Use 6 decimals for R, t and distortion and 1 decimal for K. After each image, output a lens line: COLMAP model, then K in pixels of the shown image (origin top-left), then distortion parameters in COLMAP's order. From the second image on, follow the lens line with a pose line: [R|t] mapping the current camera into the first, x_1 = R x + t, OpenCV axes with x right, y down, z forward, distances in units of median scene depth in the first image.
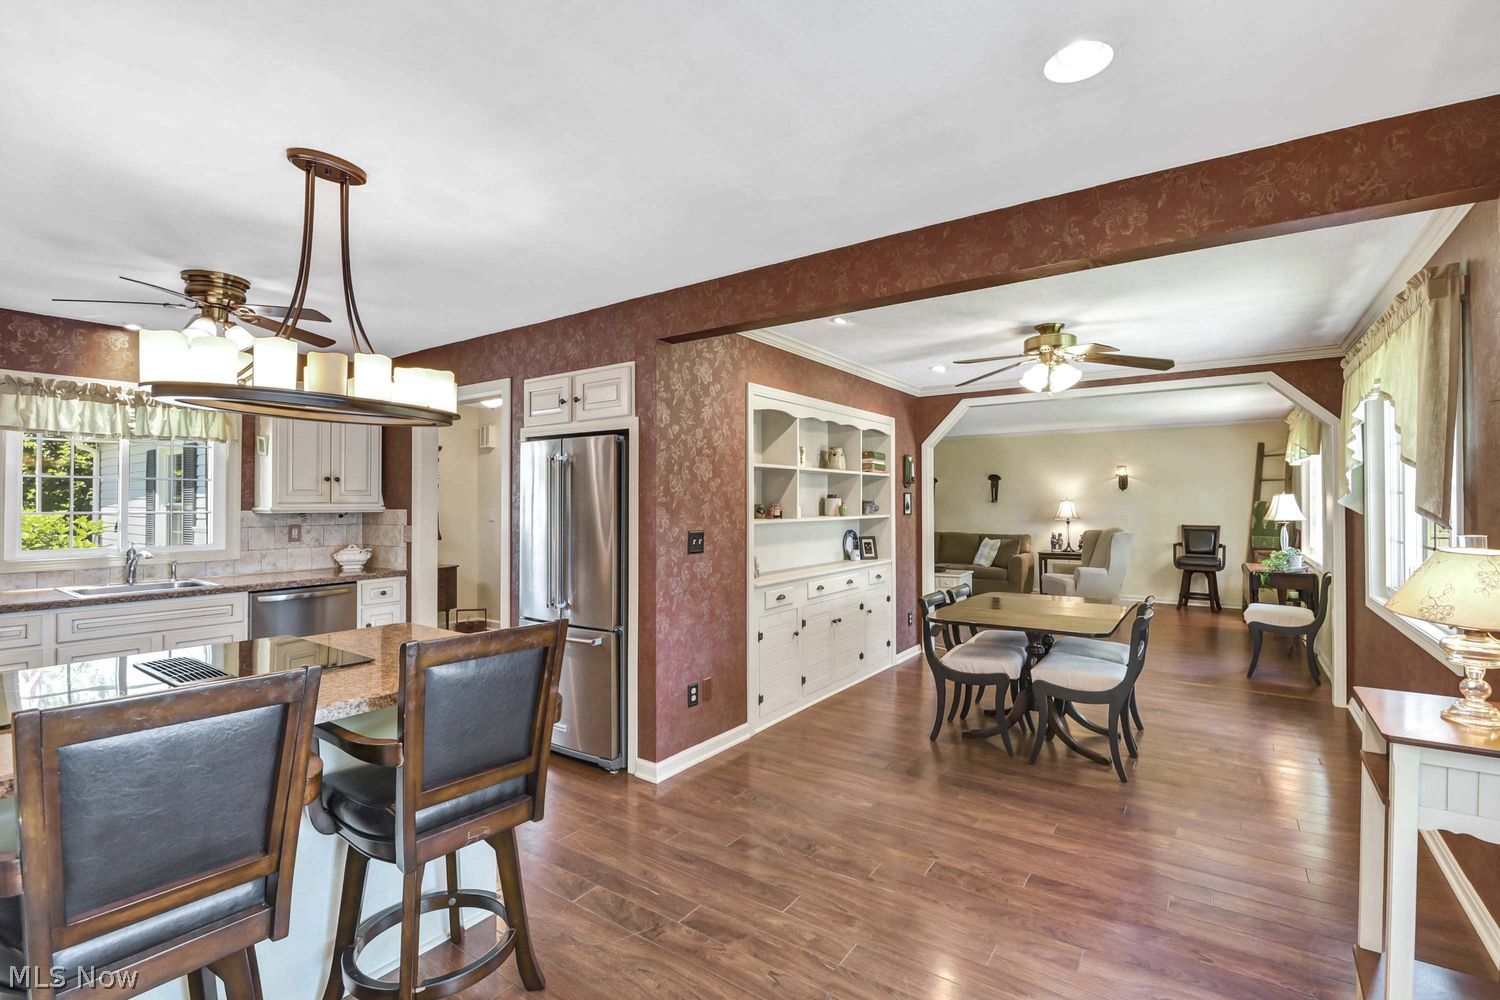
lens RADIAL K [[684.2, 0, 752.7], [0, 684.2, 493.9], [0, 0, 1]] dist [-0.000888, -0.008154]
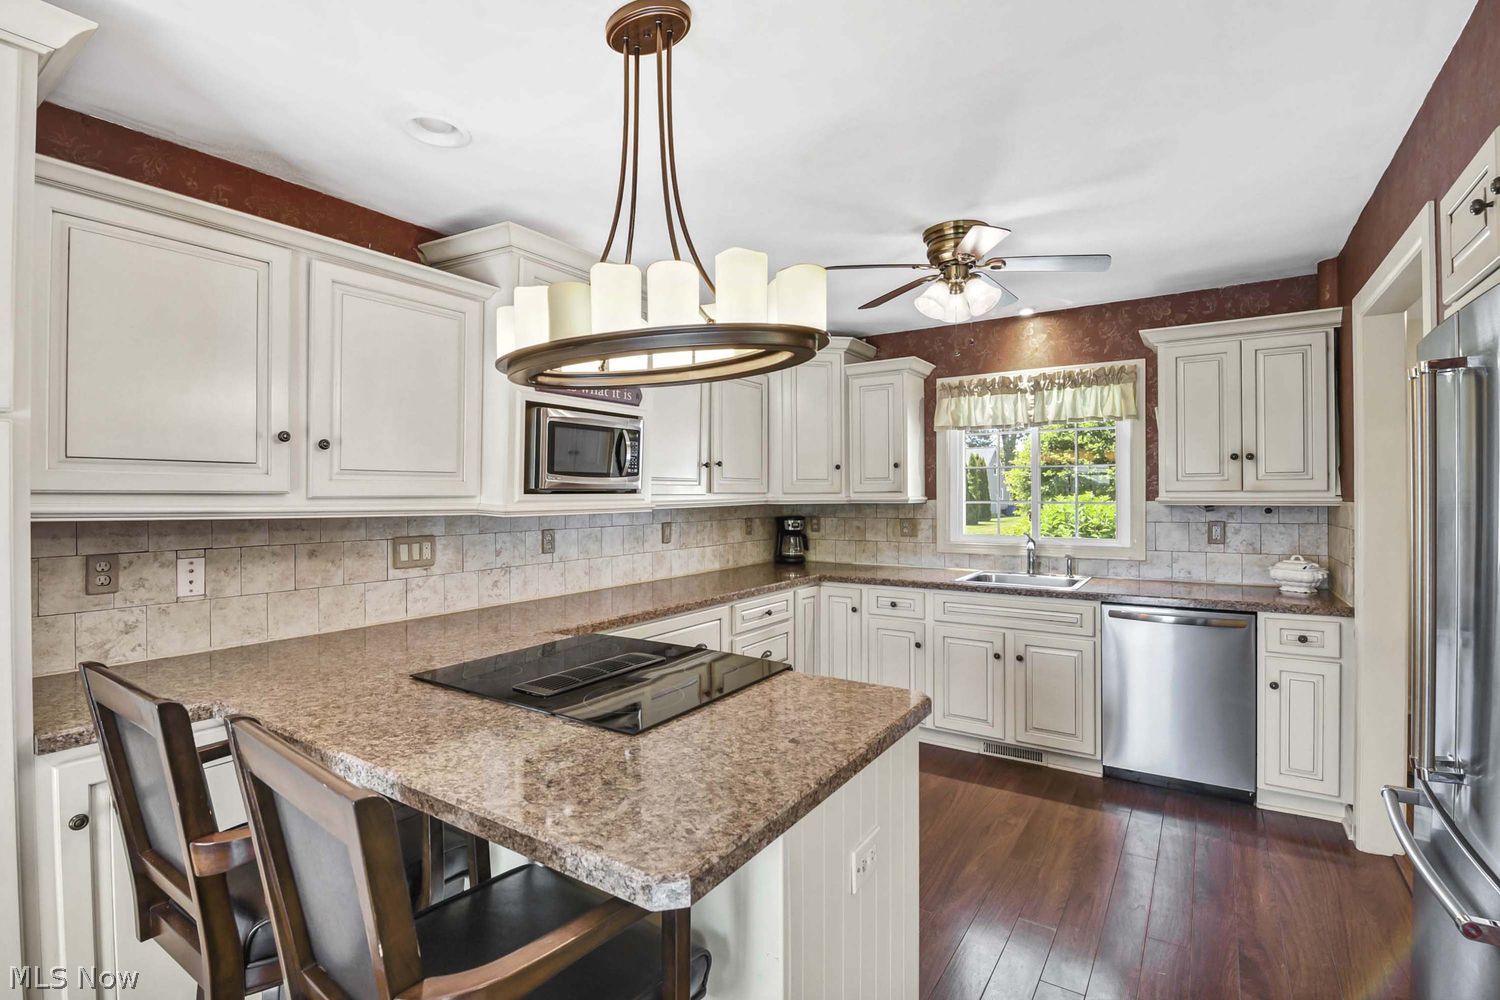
lens RADIAL K [[688.1, 0, 766.8], [0, 688.1, 495.2], [0, 0, 1]] dist [-0.001120, -0.000276]
pose [[0.033237, 0.002352, -0.999445, 0.047321], [0.015608, 0.999874, 0.002872, 0.006736], [0.999326, -0.015695, 0.033196, 0.427012]]
